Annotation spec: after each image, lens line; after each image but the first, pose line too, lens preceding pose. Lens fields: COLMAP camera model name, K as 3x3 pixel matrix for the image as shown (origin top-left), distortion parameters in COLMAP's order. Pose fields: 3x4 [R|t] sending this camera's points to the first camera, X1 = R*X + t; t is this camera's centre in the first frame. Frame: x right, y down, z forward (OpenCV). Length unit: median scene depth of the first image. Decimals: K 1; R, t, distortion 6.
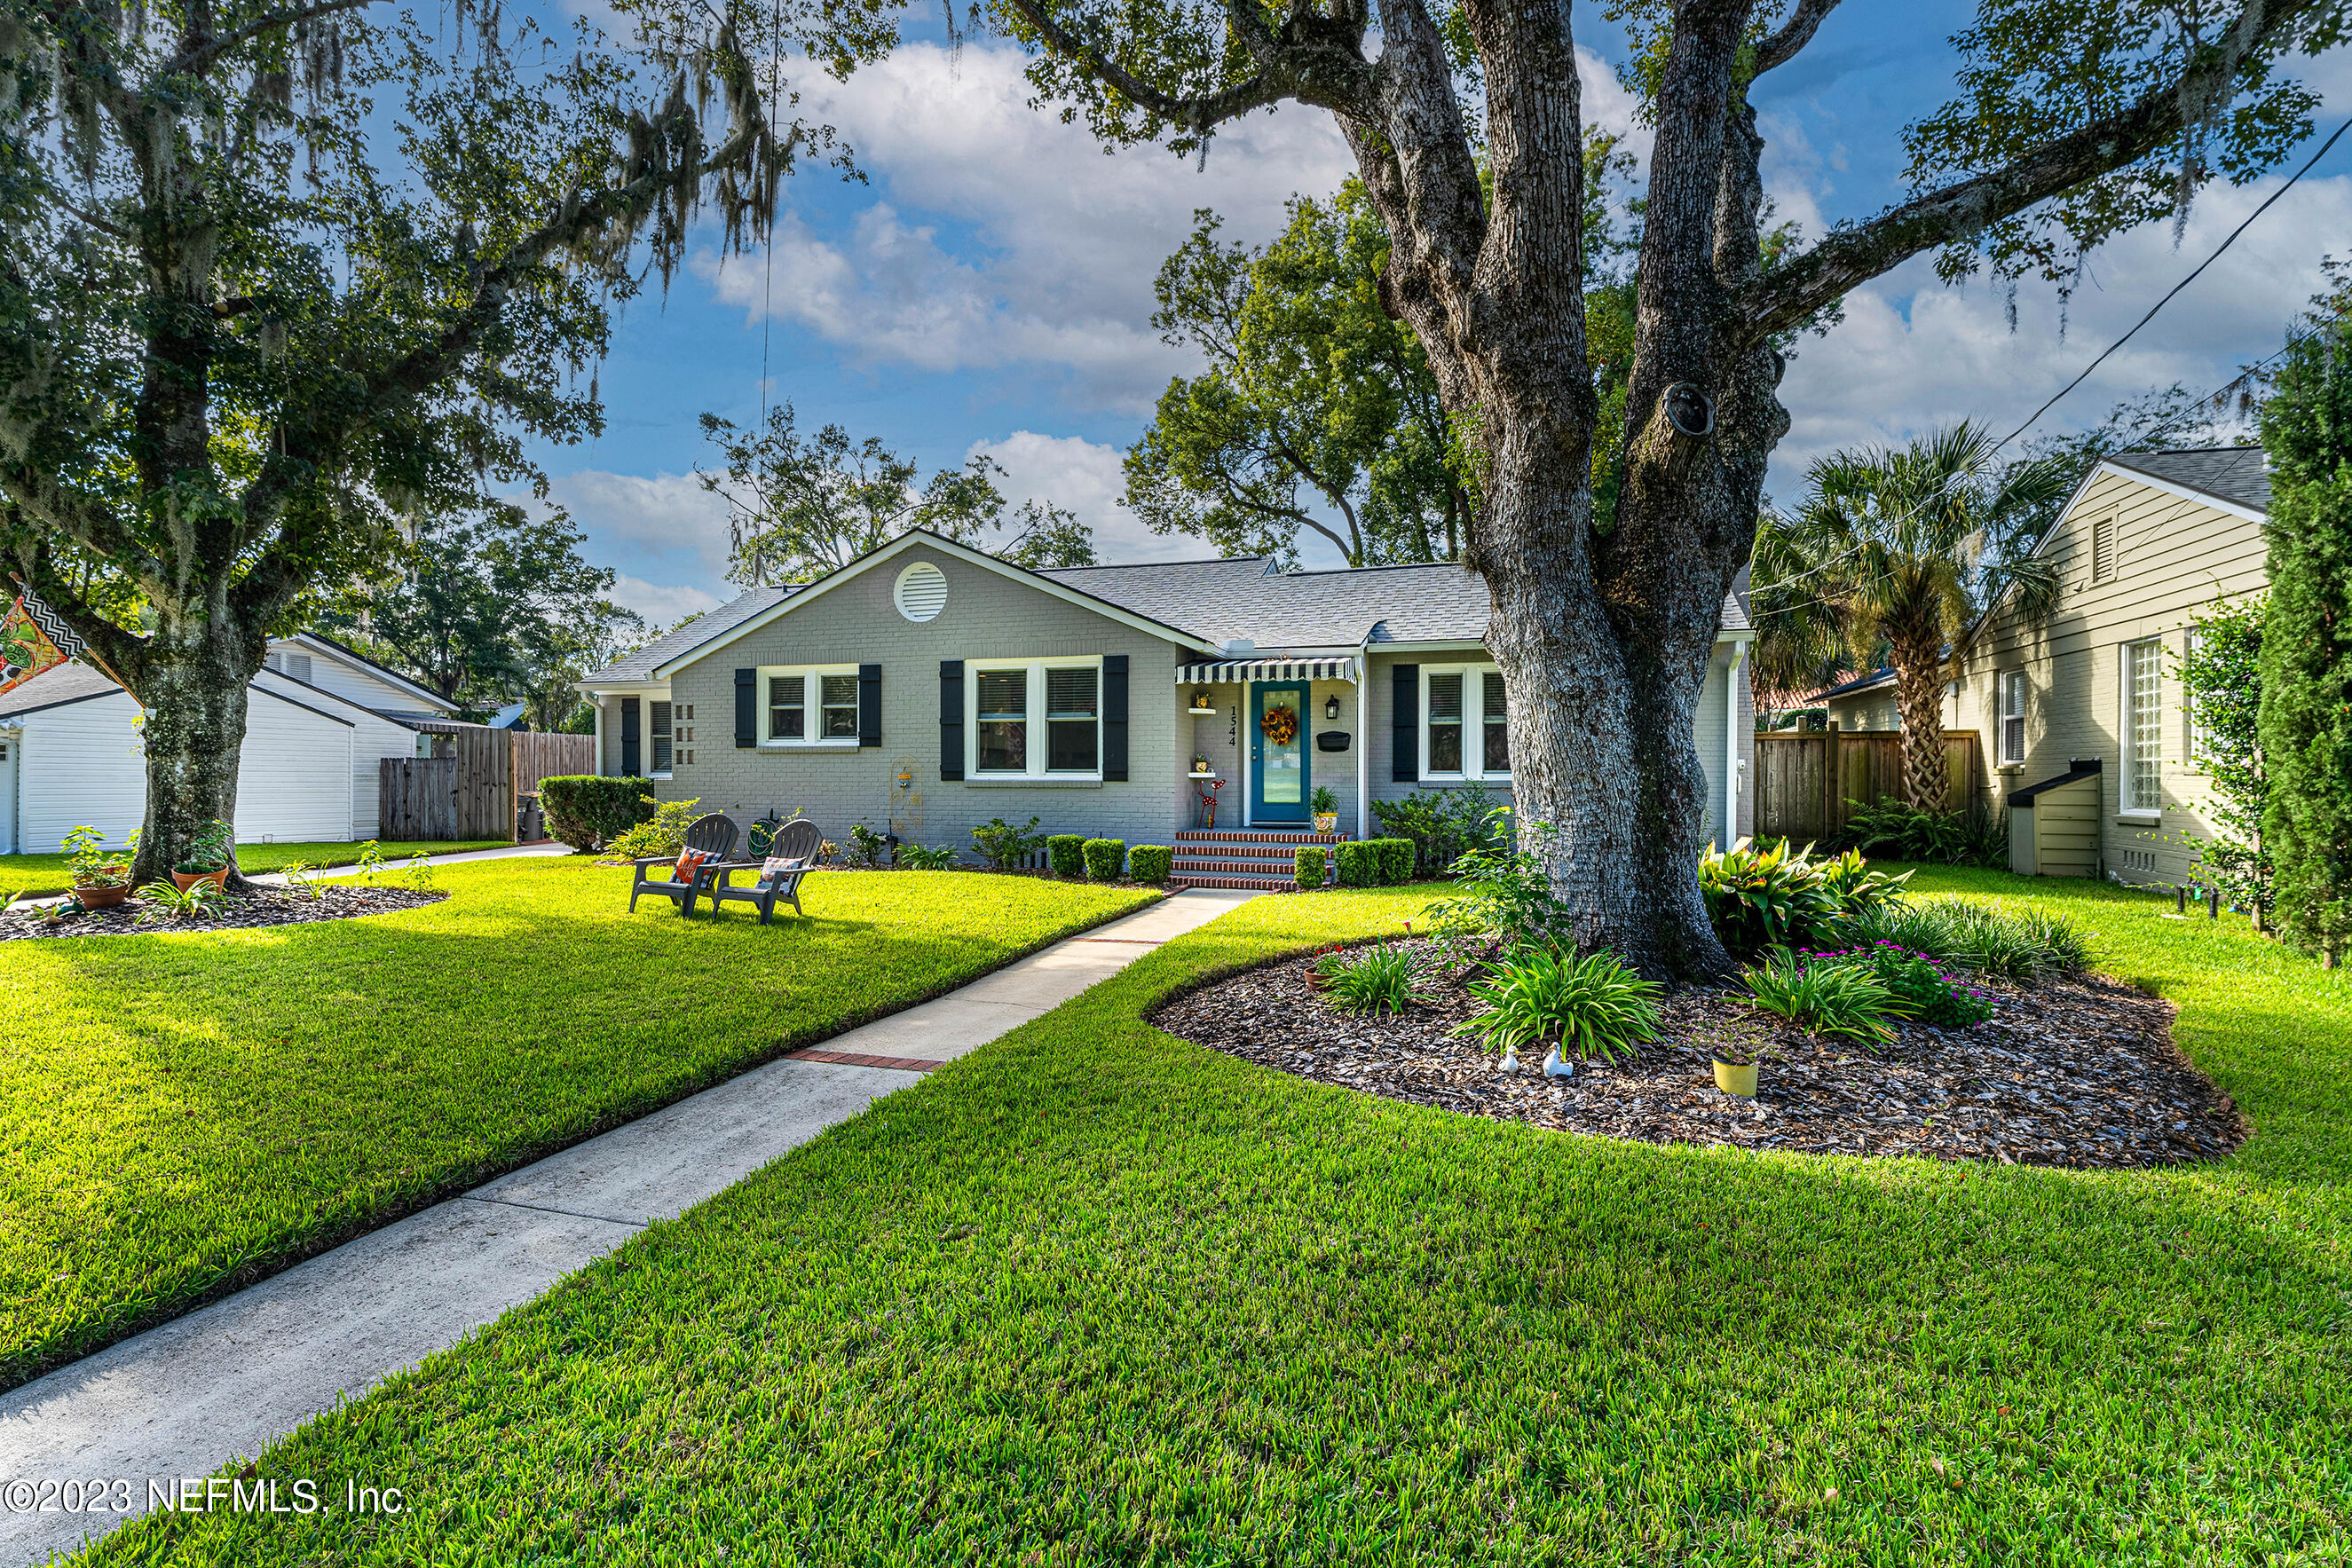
lens RADIAL K [[1061.5, 0, 1188.6], [0, 1061.5, 783.4], [0, 0, 1]] dist [-0.001819, -0.000558]
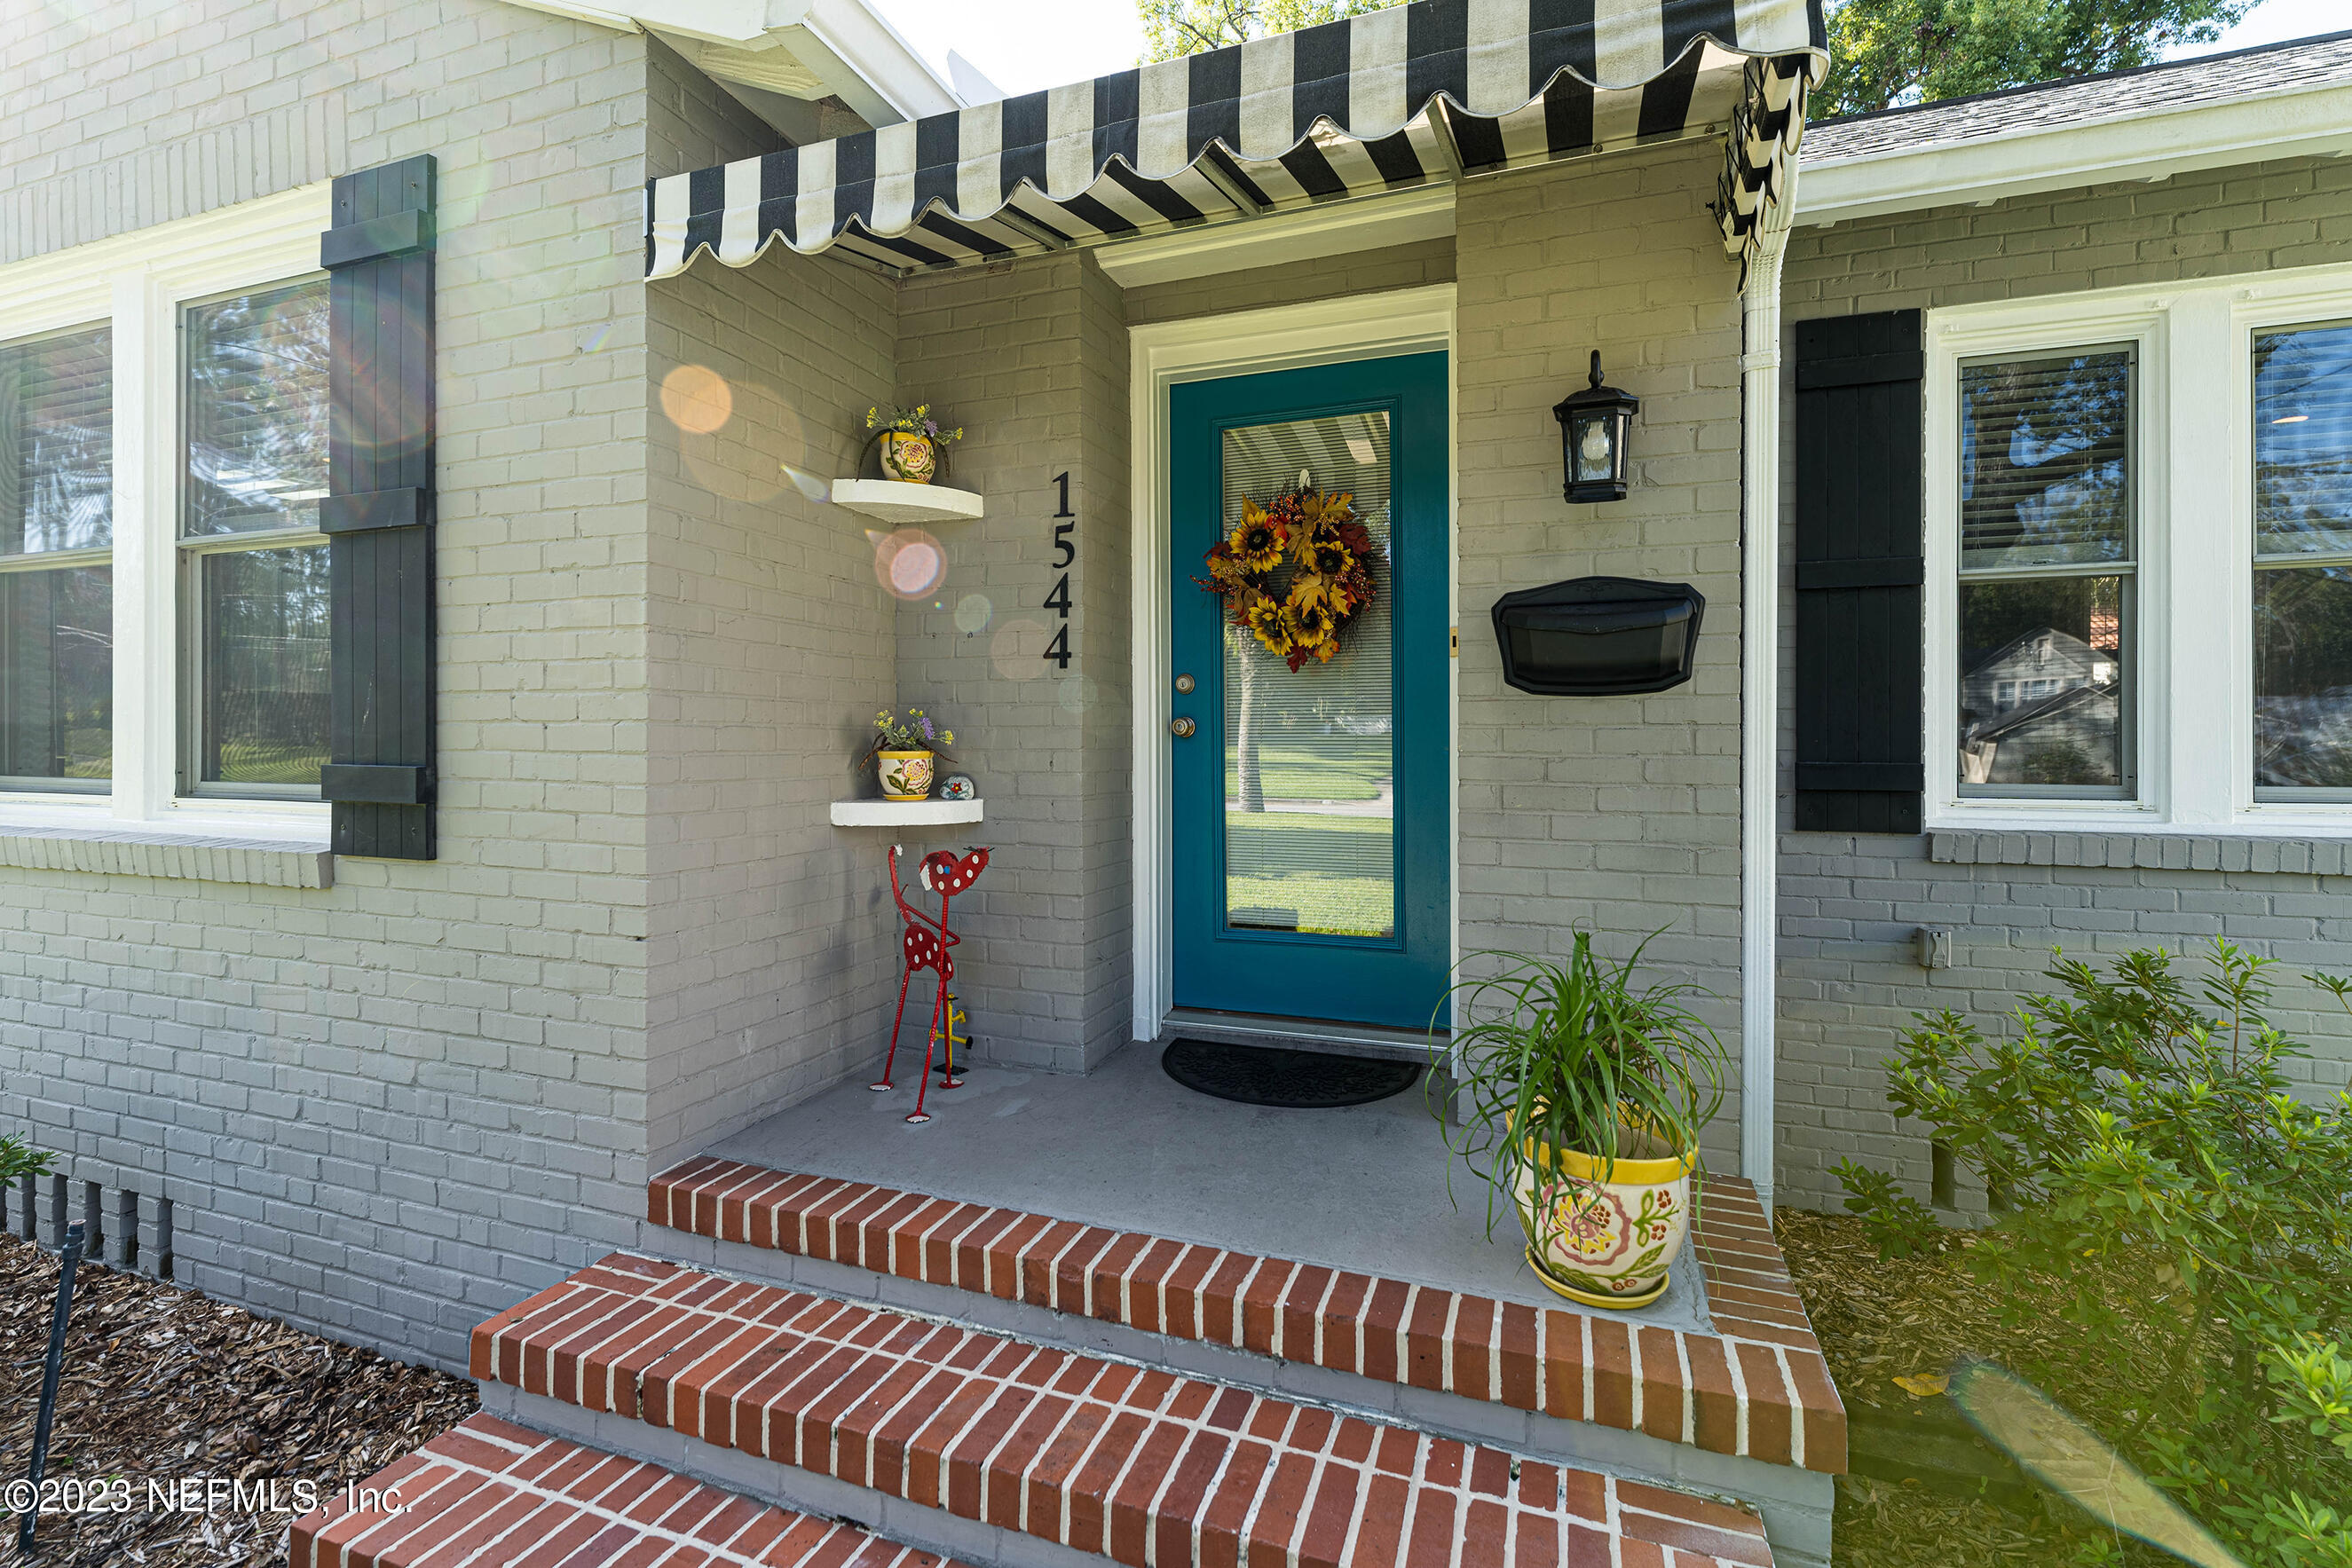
lens RADIAL K [[1061.5, 0, 1185.2], [0, 1061.5, 743.5], [0, 0, 1]] dist [-0.001819, -0.000558]
pose [[0.998570, 0.001095, -0.053441, 0.076360], [-0.001138, 0.999999, -0.000767, -0.021022], [0.053440, 0.000827, 0.998571, 0.797131]]
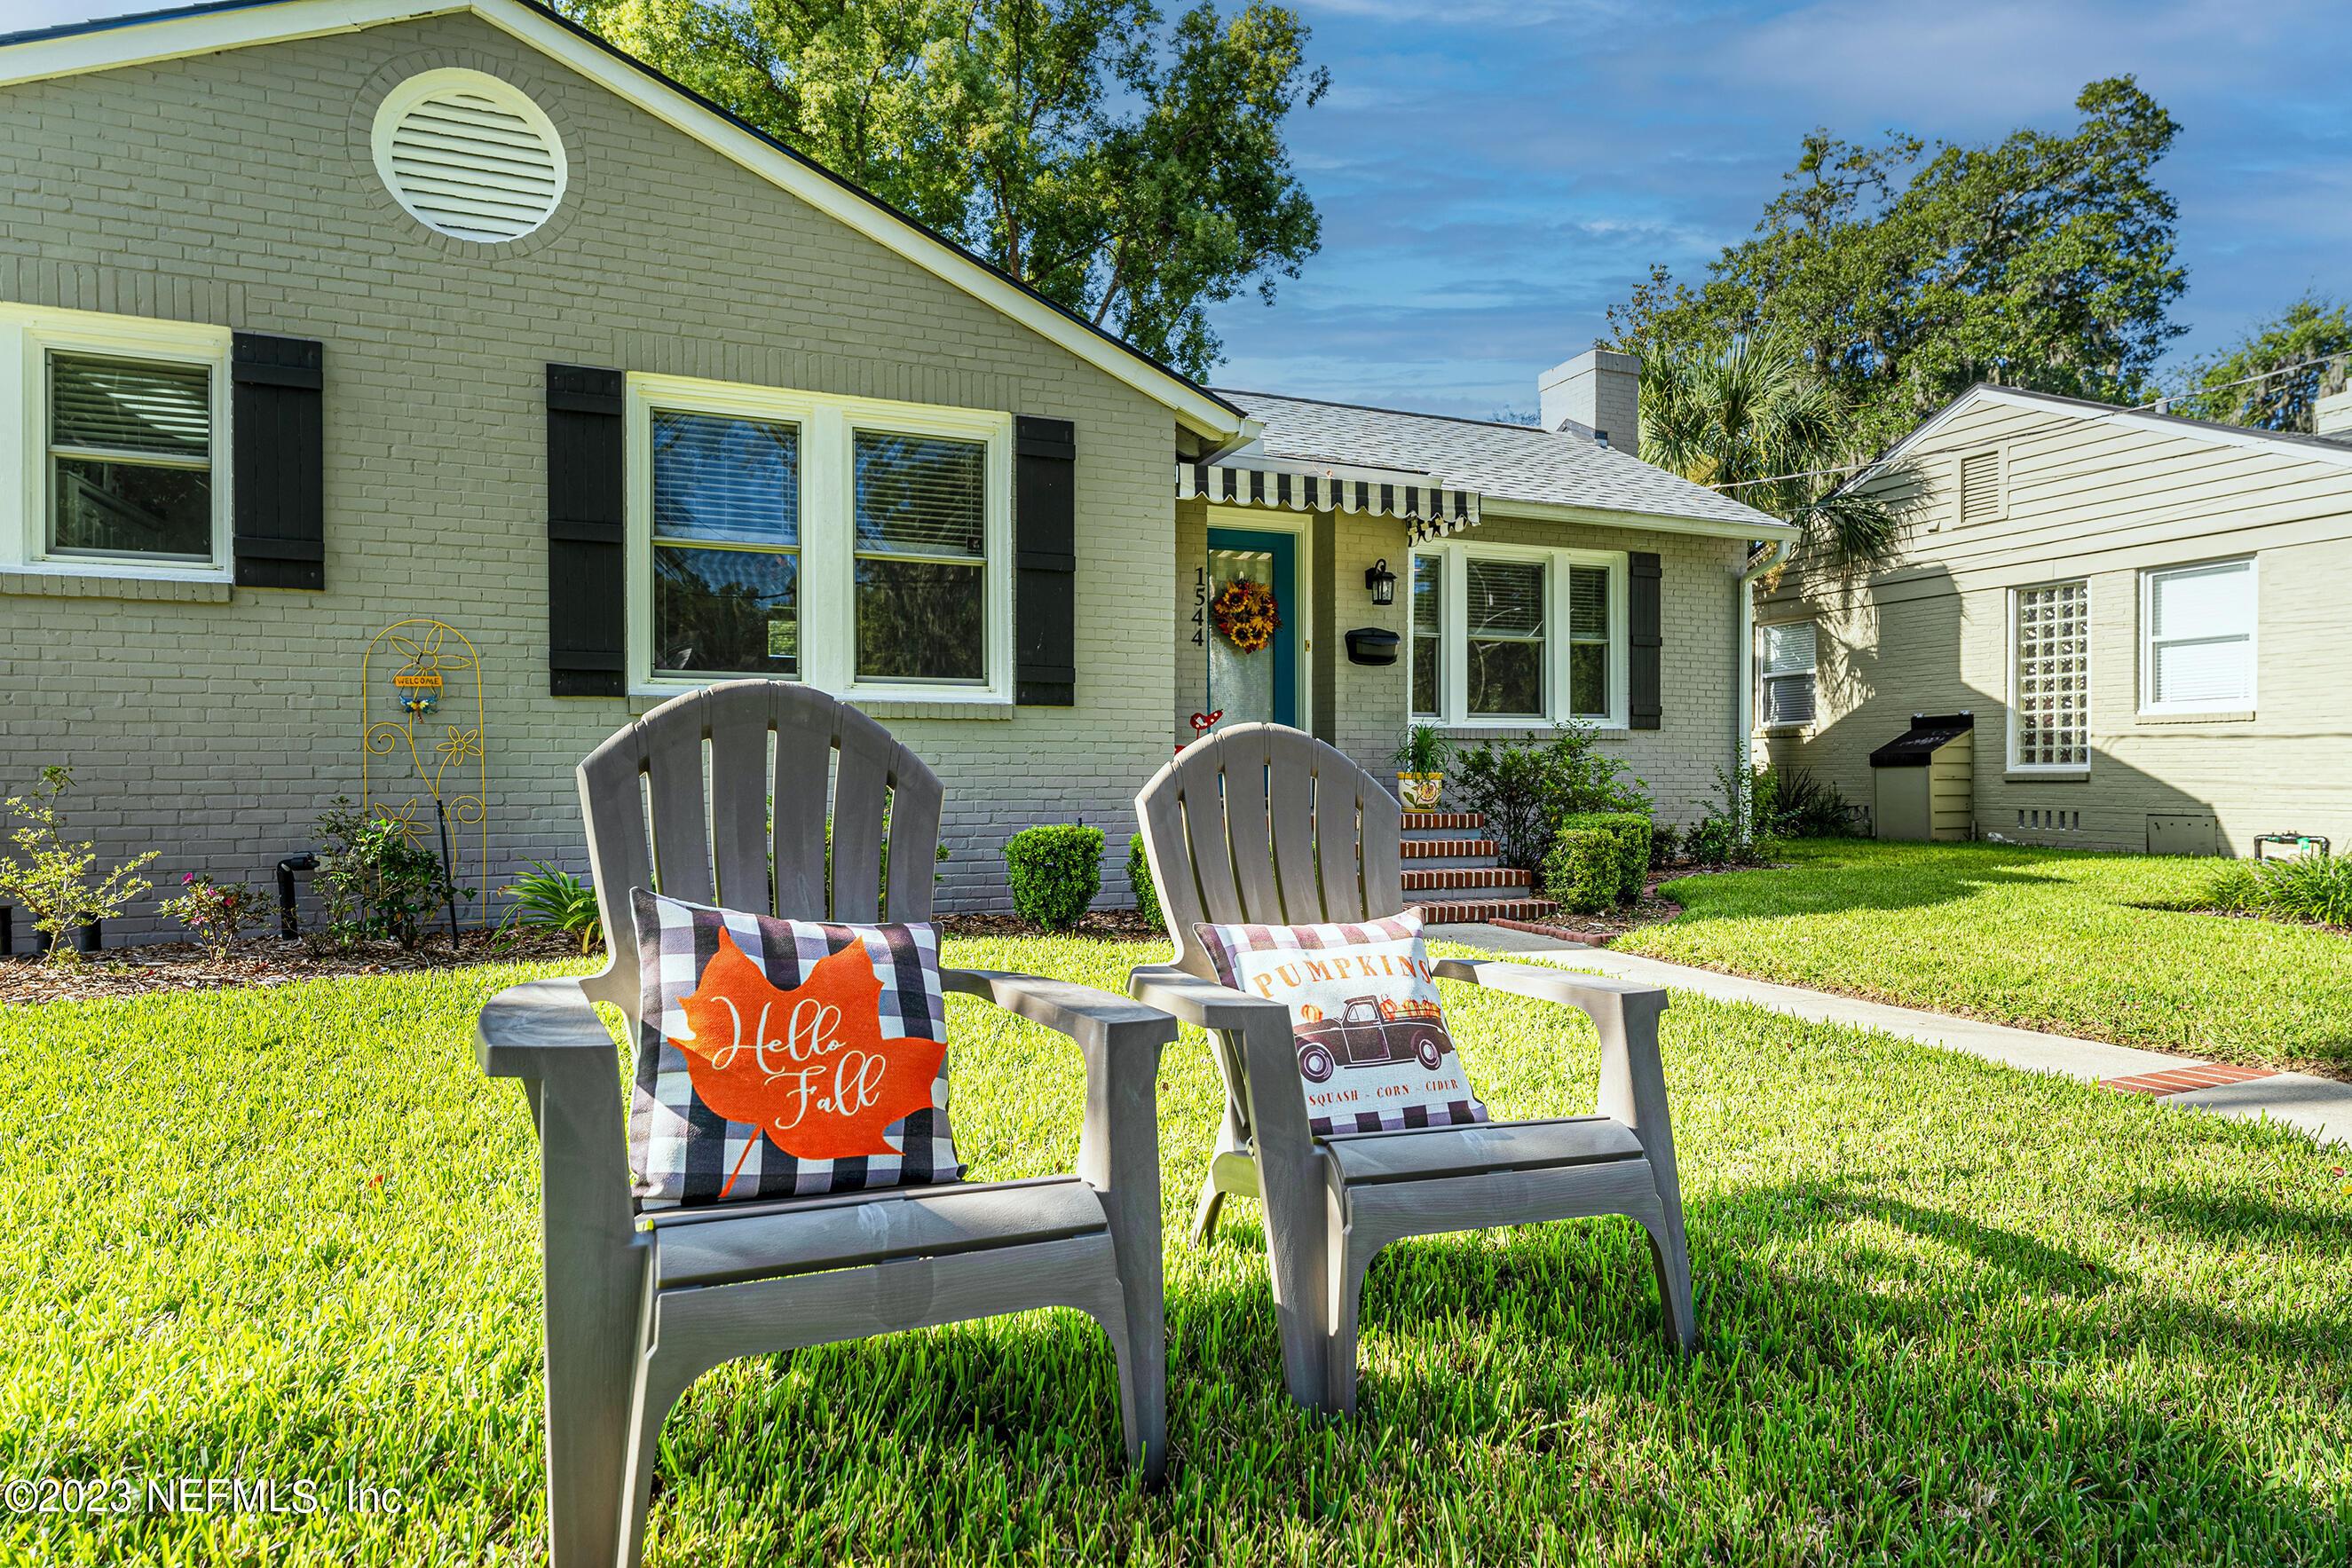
lens RADIAL K [[1262.4, 0, 1166.3], [0, 1262.4, 789.2], [0, 0, 1]] dist [-0.003049, -0.001159]
pose [[0.772818, -0.009432, 0.634558, -0.349365], [0.008928, 0.999952, 0.003990, 0.029800], [-0.634565, 0.002582, 0.772865, 0.545941]]
